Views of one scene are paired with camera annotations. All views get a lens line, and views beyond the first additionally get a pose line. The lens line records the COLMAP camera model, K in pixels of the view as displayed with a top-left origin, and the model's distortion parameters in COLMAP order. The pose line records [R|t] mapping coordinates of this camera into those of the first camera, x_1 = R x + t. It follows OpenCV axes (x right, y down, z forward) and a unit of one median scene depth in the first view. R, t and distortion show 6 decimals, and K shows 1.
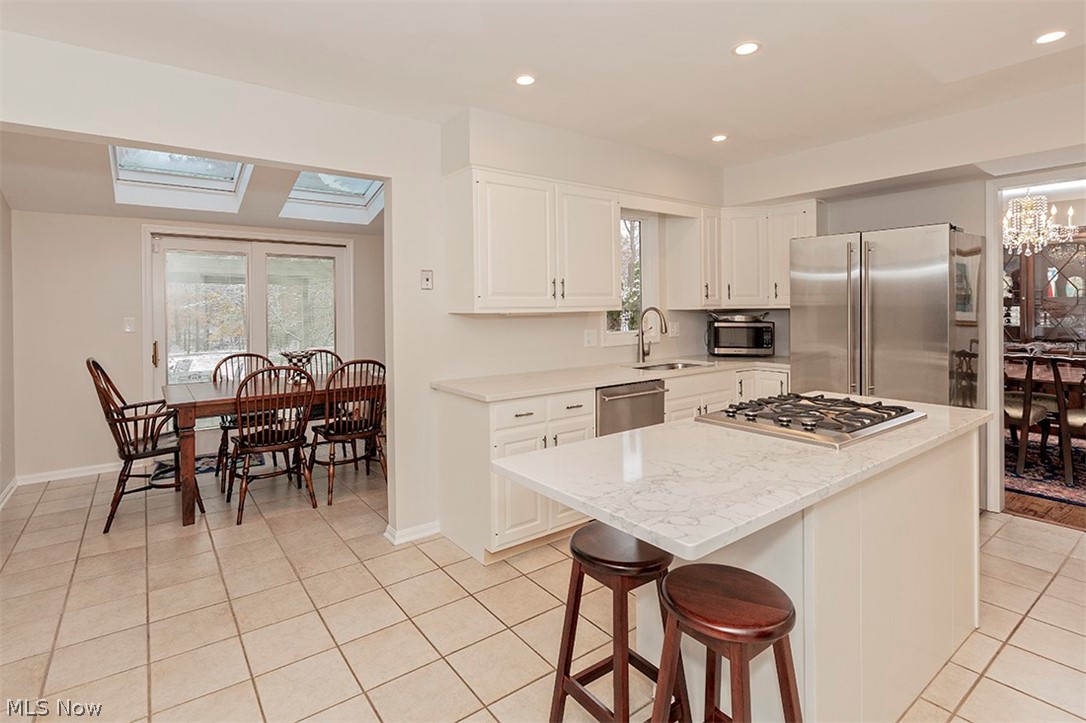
lens RADIAL K [[513.6, 0, 497.9], [0, 513.6, 322.7], [0, 0, 1]] dist [-0.003180, -0.000403]
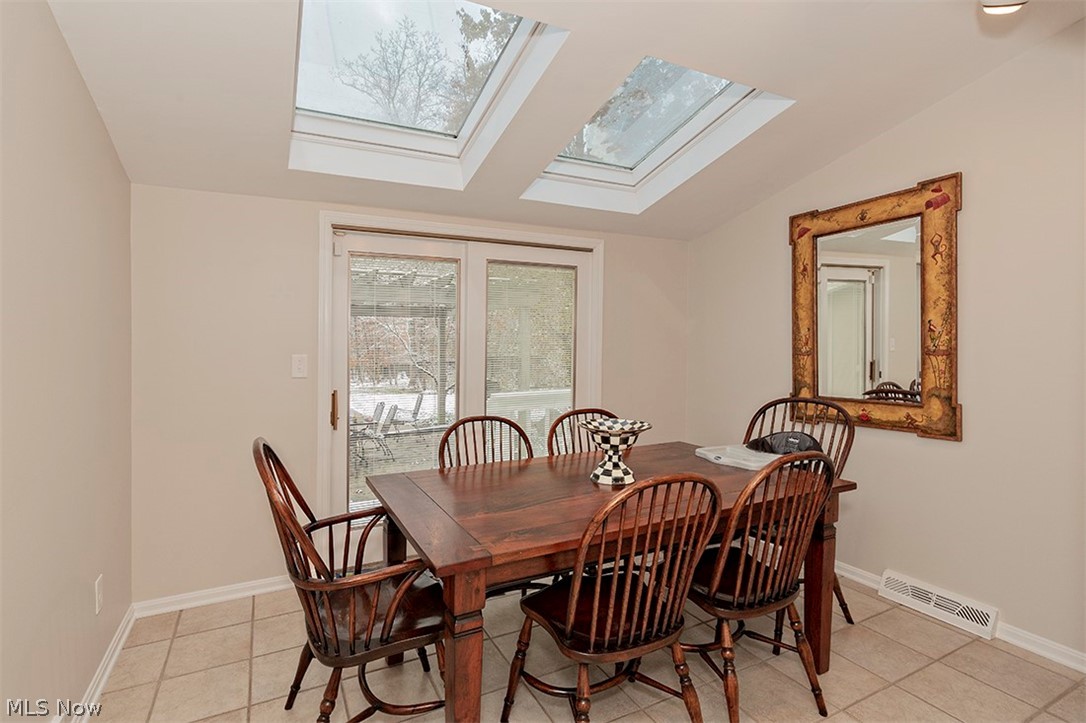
lens RADIAL K [[513.6, 0, 544.0], [0, 513.6, 353.2], [0, 0, 1]] dist [-0.003180, -0.000403]
pose [[0.993176, 0.007775, -0.116362, -0.366629], [-0.009321, 0.999875, -0.012746, -0.006758], [0.116249, 0.013743, 0.993125, 0.426356]]
